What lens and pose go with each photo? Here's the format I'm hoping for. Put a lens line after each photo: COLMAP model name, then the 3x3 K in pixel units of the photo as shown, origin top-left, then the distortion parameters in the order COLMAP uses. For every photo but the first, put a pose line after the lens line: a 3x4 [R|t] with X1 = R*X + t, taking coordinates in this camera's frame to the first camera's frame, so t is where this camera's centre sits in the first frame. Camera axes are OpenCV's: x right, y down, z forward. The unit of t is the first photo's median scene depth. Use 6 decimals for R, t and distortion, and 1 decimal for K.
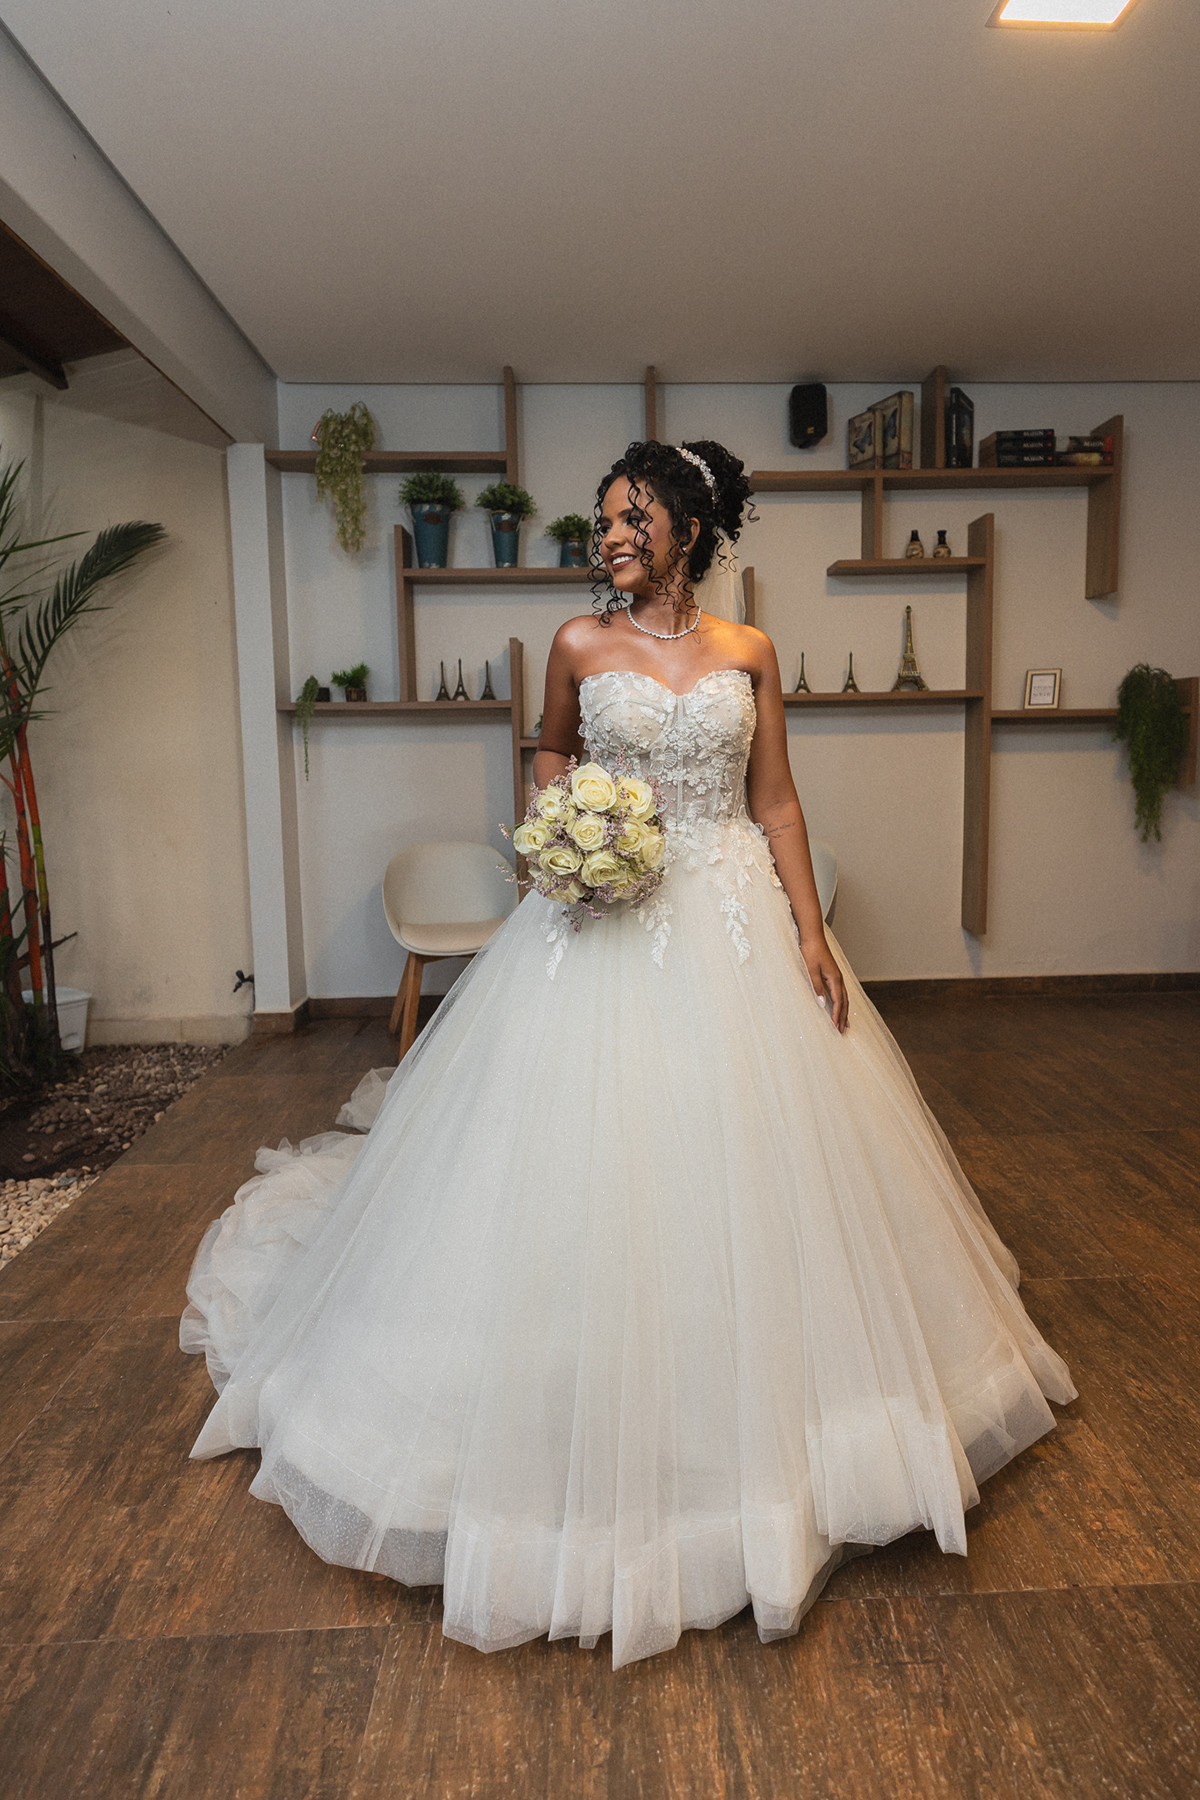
lens RADIAL K [[724.2, 0, 558.7], [0, 724.2, 790.2], [0, 0, 1]] dist [0.001303, 0.000045]
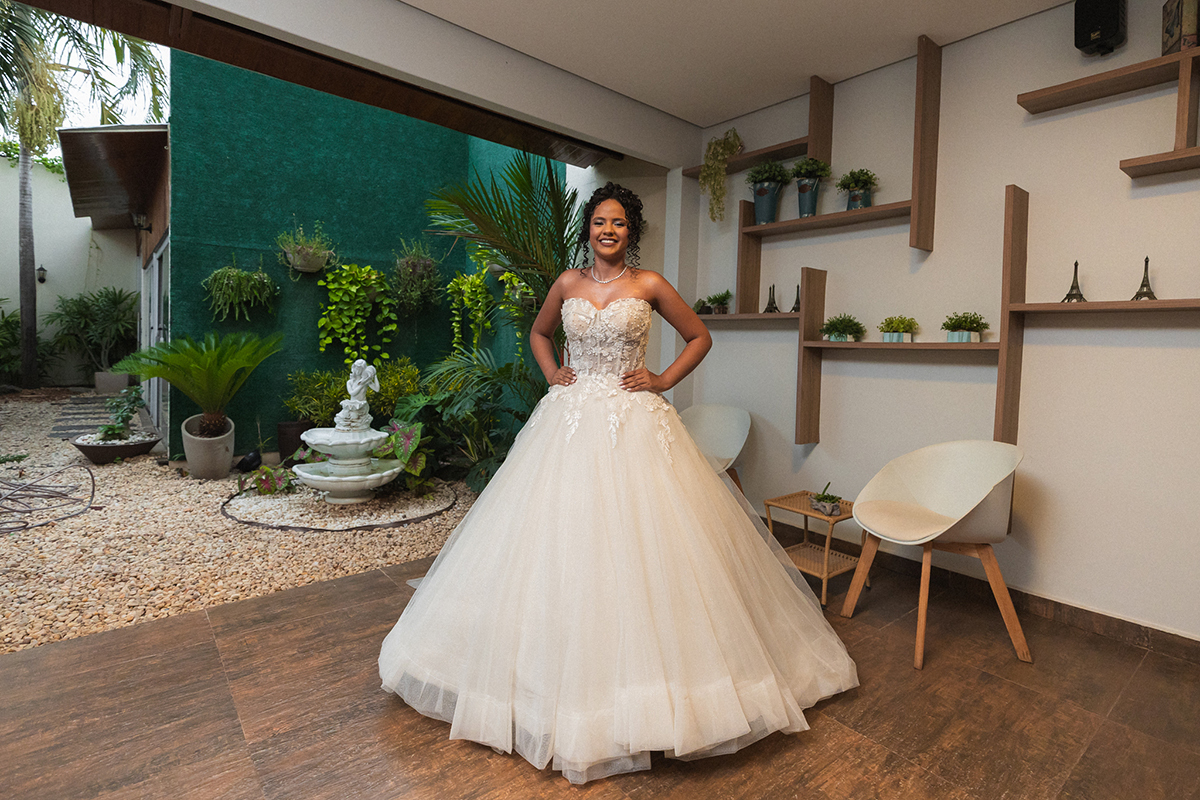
lens RADIAL K [[573.4, 0, 607.8], [0, 573.4, 366.9], [0, 0, 1]] dist [-0.009382, 0.002553]
pose [[0.610083, 0.069181, -0.789311, 0.578687], [-0.093318, 0.995521, 0.015126, -0.000597], [0.786823, 0.064429, 0.613807, 0.033056]]
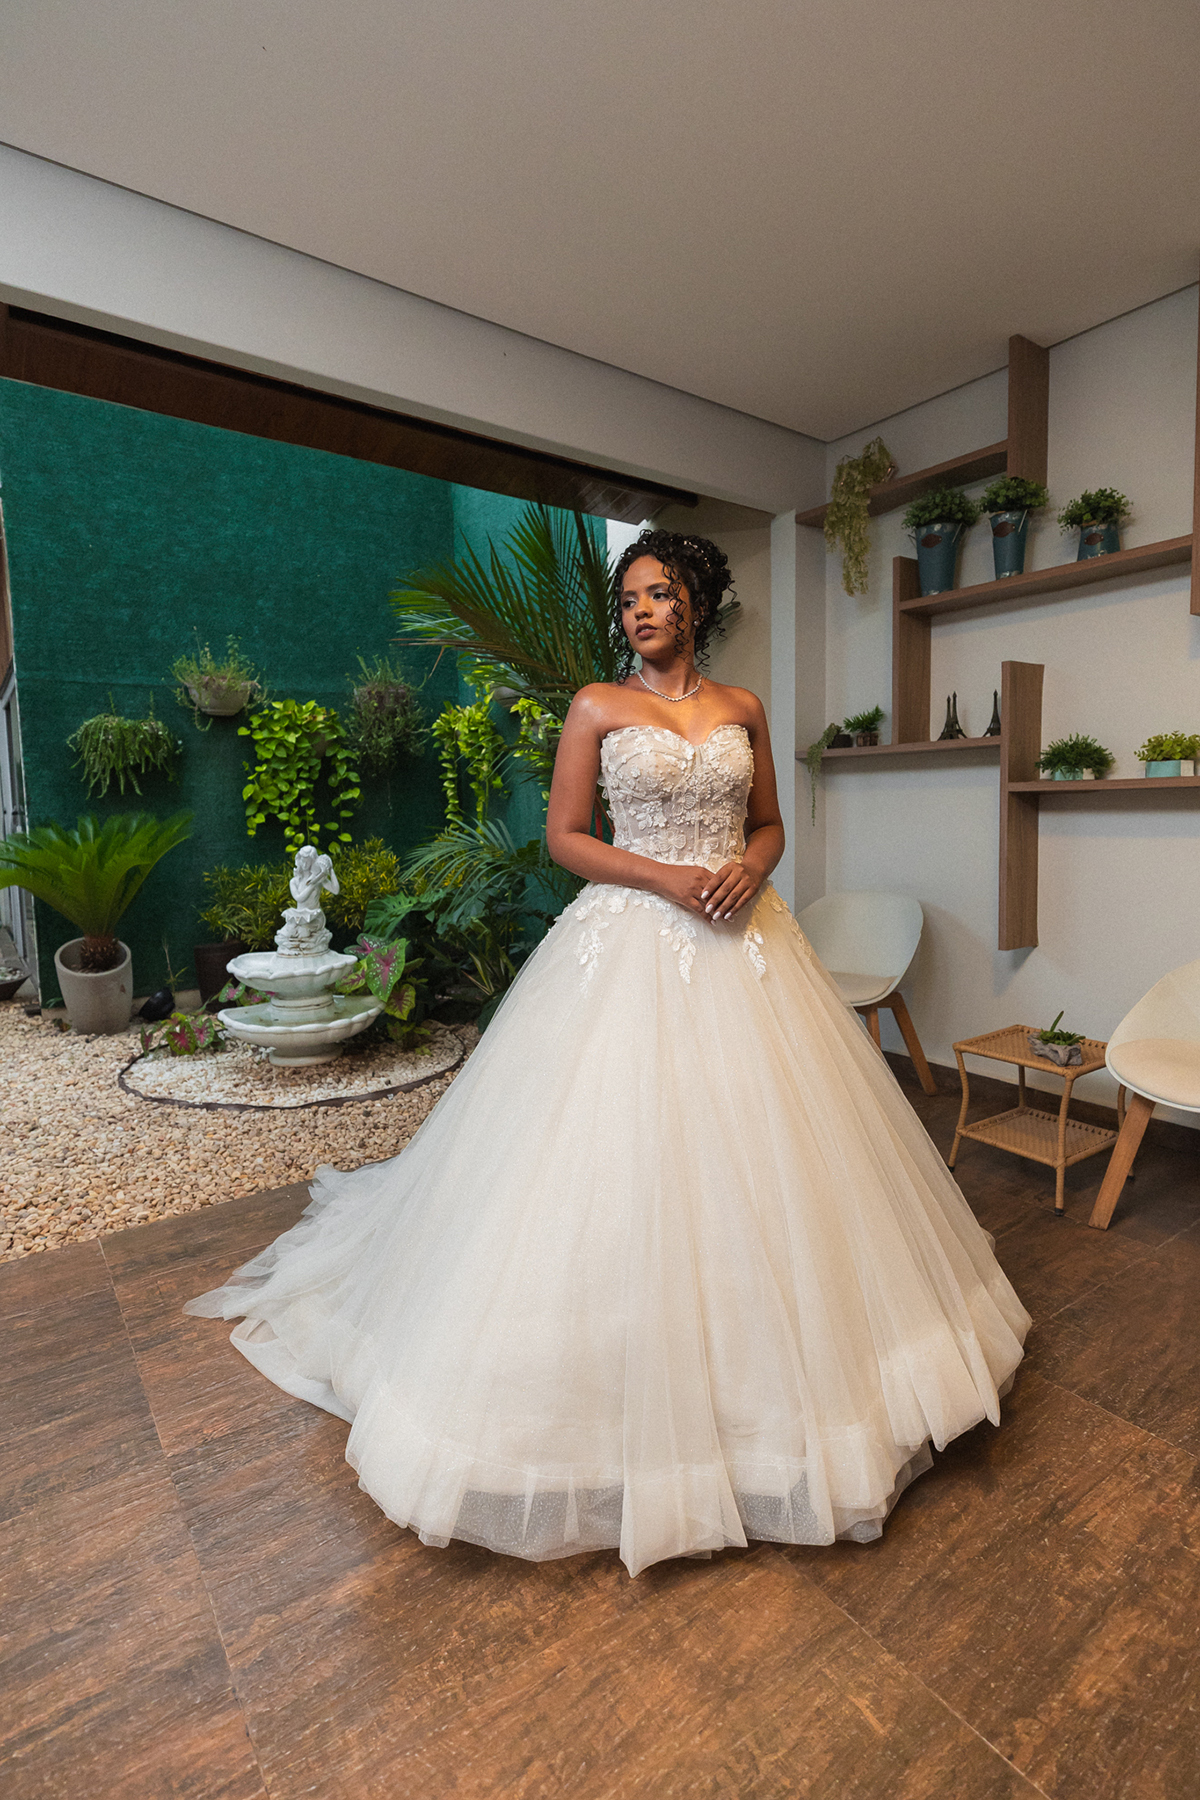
lens RADIAL K [[860.0, 0, 625.7], [0, 860.0, 884.4], [0, 0, 1]] dist [-0.009382, 0.002553]
pose [[0.562965, 0.086101, -0.821983, 0.524775], [-0.045335, 0.996278, 0.073308, -0.002755], [0.825236, -0.004005, 0.564774, 0.057541]]
